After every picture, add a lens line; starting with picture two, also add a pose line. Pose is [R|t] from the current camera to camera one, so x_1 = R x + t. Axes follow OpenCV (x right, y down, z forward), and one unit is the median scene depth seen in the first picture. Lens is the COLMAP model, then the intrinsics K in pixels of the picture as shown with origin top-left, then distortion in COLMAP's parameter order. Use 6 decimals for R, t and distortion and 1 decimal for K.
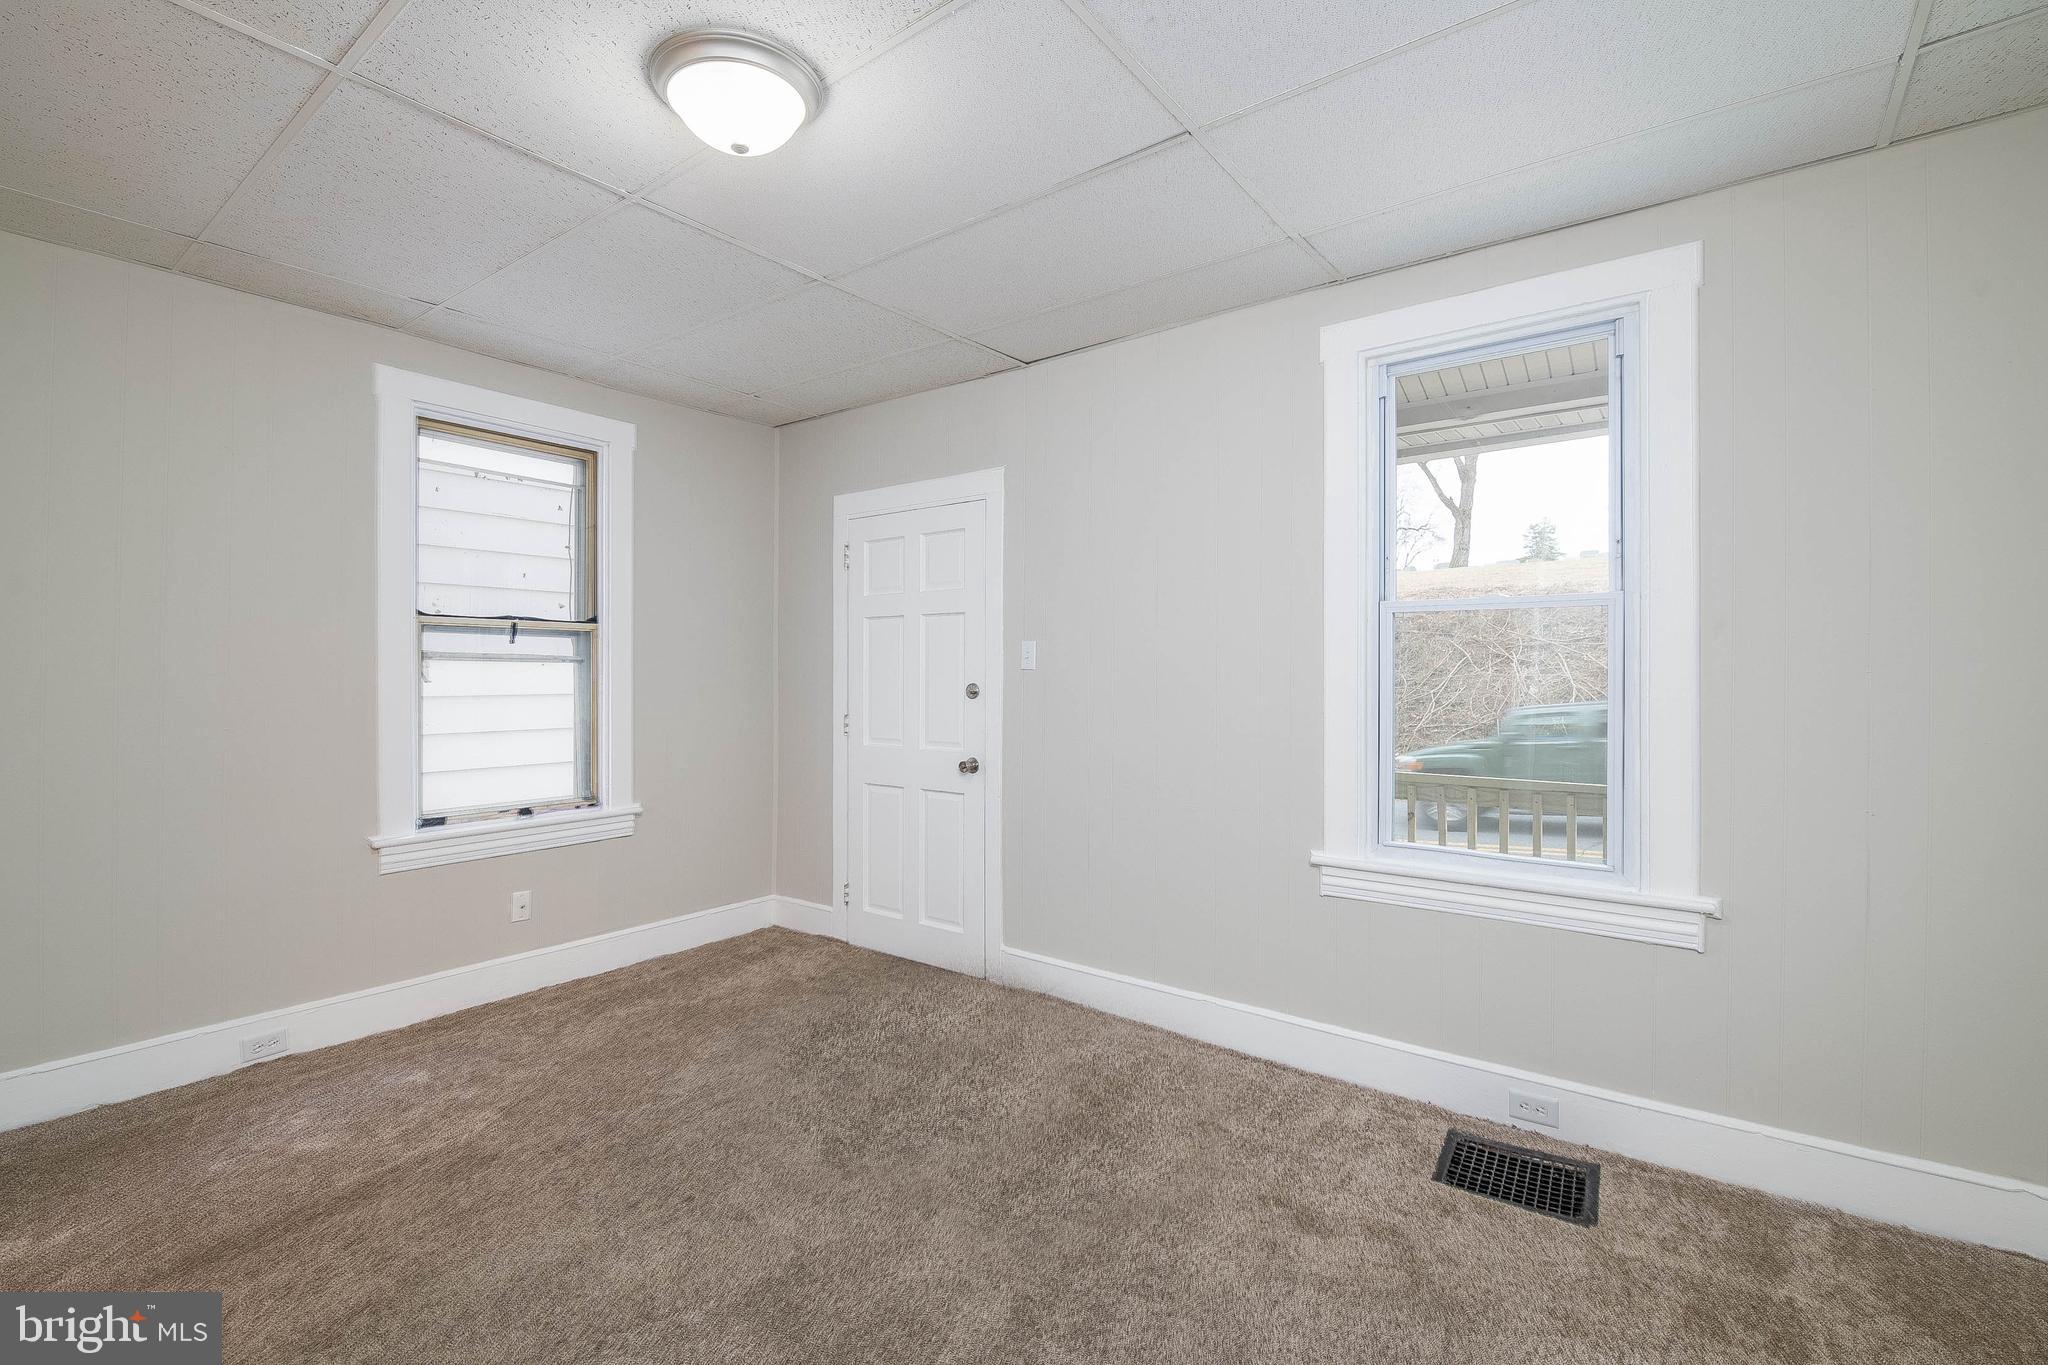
lens RADIAL K [[898.1, 0, 1026.6], [0, 898.1, 677.0], [0, 0, 1]] dist [-0.013494, -0.002388]
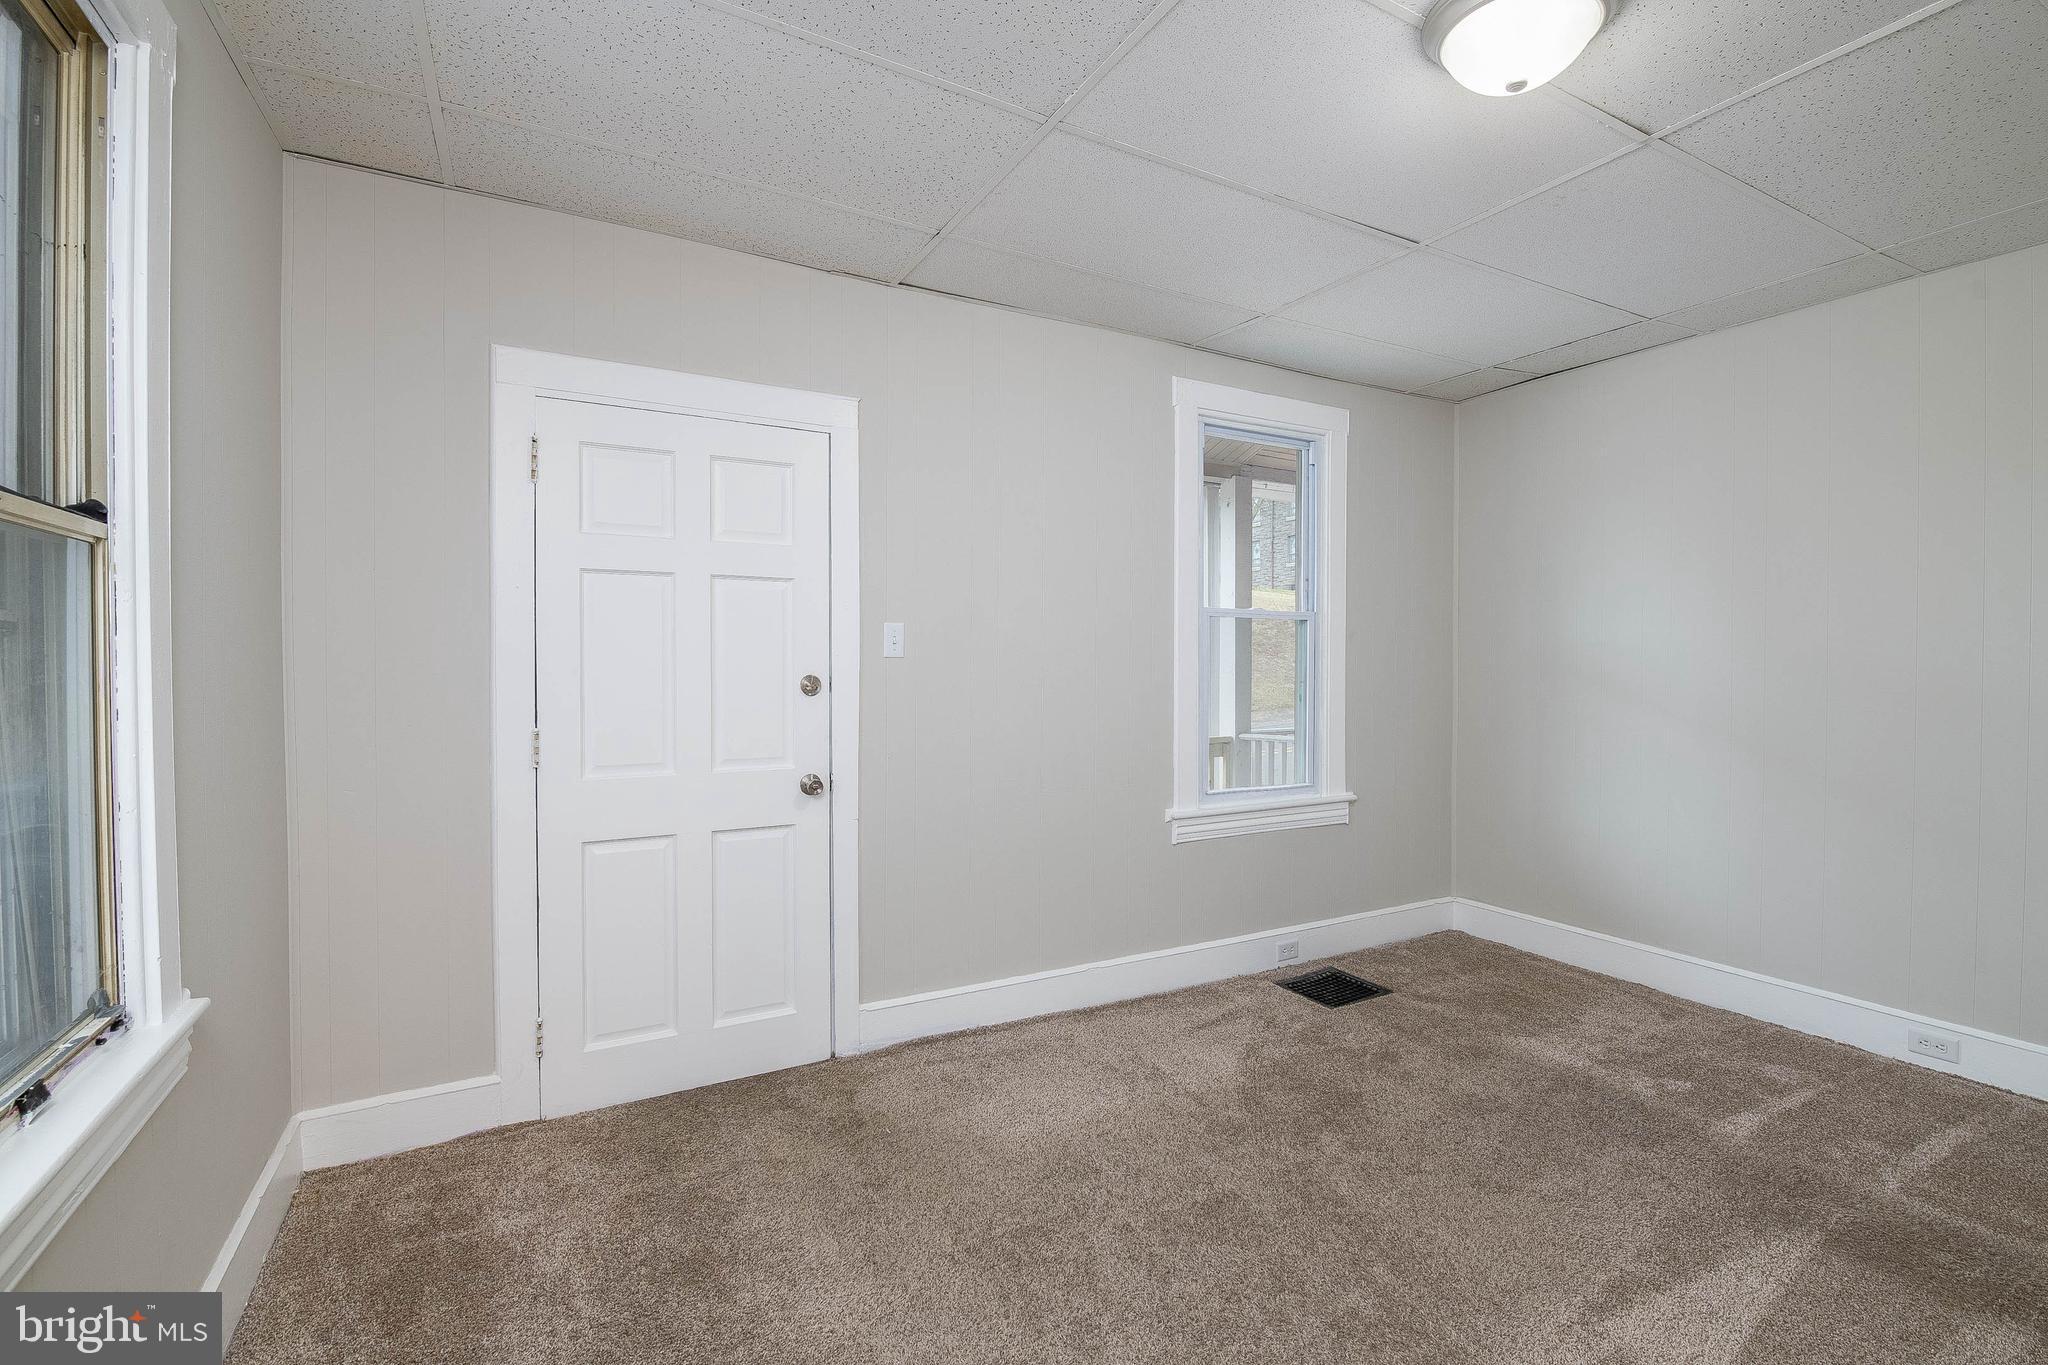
lens RADIAL K [[898.1, 0, 1026.5], [0, 898.1, 682.5], [0, 0, 1]] dist [-0.013494, -0.002388]
pose [[0.409608, -0.018747, 0.912069, -0.698809], [0.002315, 0.999807, 0.019511, -0.000917], [-0.912259, -0.005881, 0.409572, 0.553401]]
